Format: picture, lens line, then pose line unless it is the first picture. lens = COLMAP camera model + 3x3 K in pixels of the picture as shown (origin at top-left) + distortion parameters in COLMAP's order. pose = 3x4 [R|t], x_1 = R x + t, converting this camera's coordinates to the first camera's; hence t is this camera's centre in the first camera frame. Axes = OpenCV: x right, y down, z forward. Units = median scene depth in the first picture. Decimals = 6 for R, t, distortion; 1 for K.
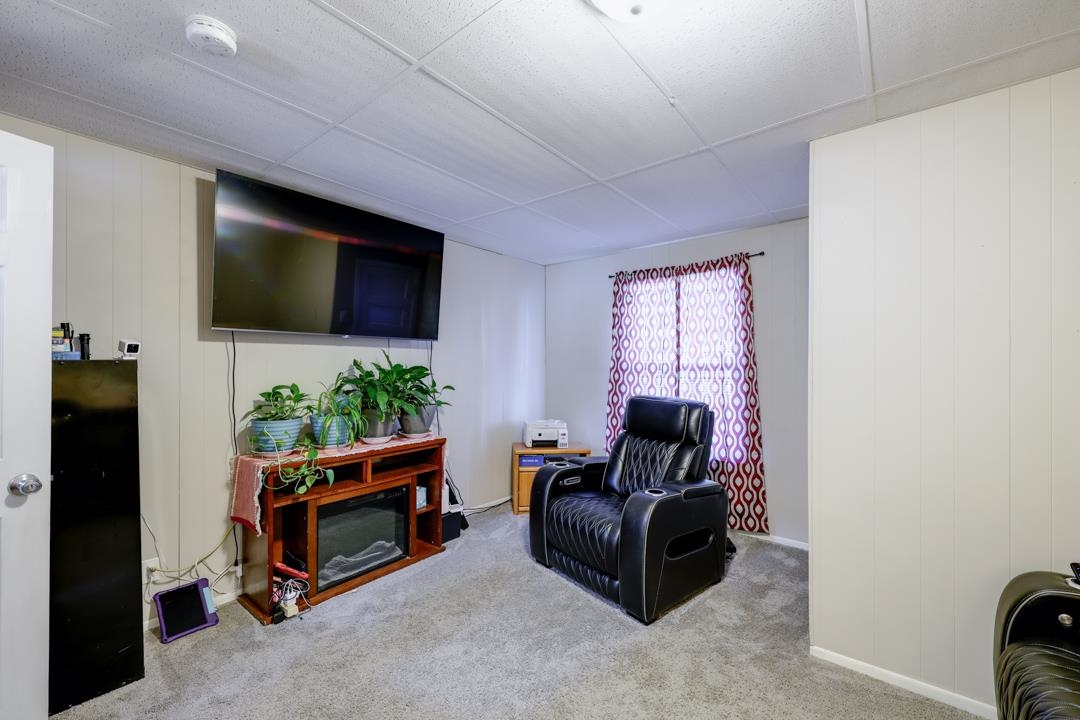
lens RADIAL K [[438.1, 0, 541.4], [0, 438.1, 362.8], [0, 0, 1]] dist [-0.000636, 0.000025]
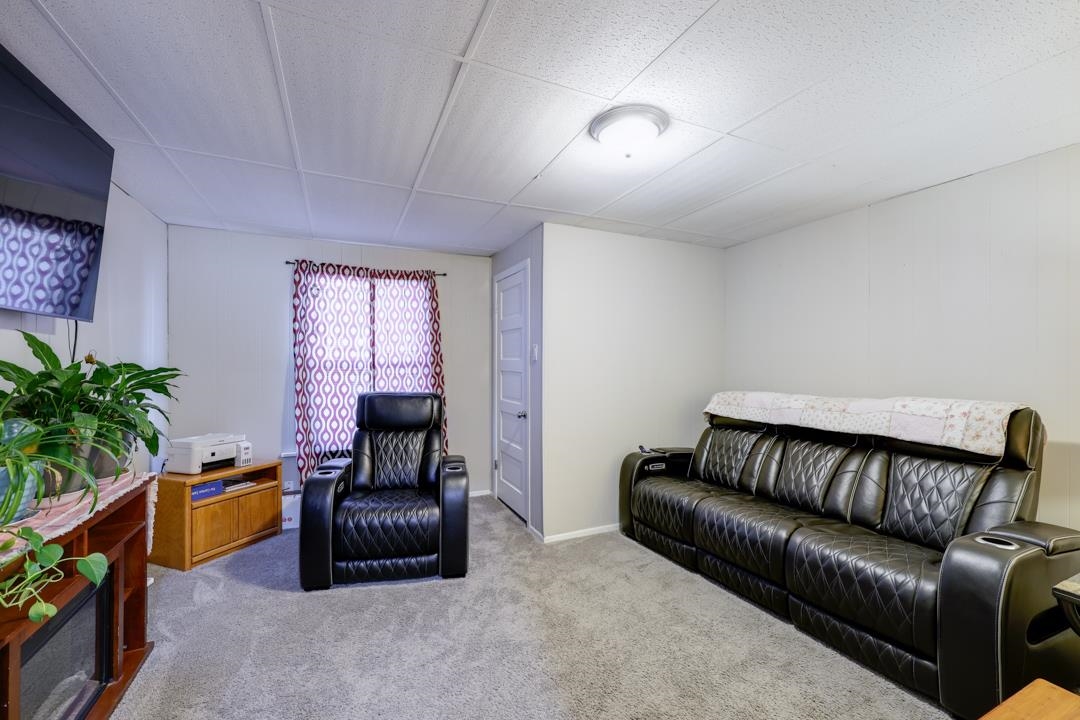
lens RADIAL K [[438.1, 0, 541.4], [0, 438.1, 362.8], [0, 0, 1]] dist [-0.000636, 0.000025]
pose [[0.446203, 0.001446, 0.894930, -0.461474], [-0.005247, 0.999986, 0.001000, 0.002563], [-0.894916, -0.005142, 0.446205, 0.167182]]
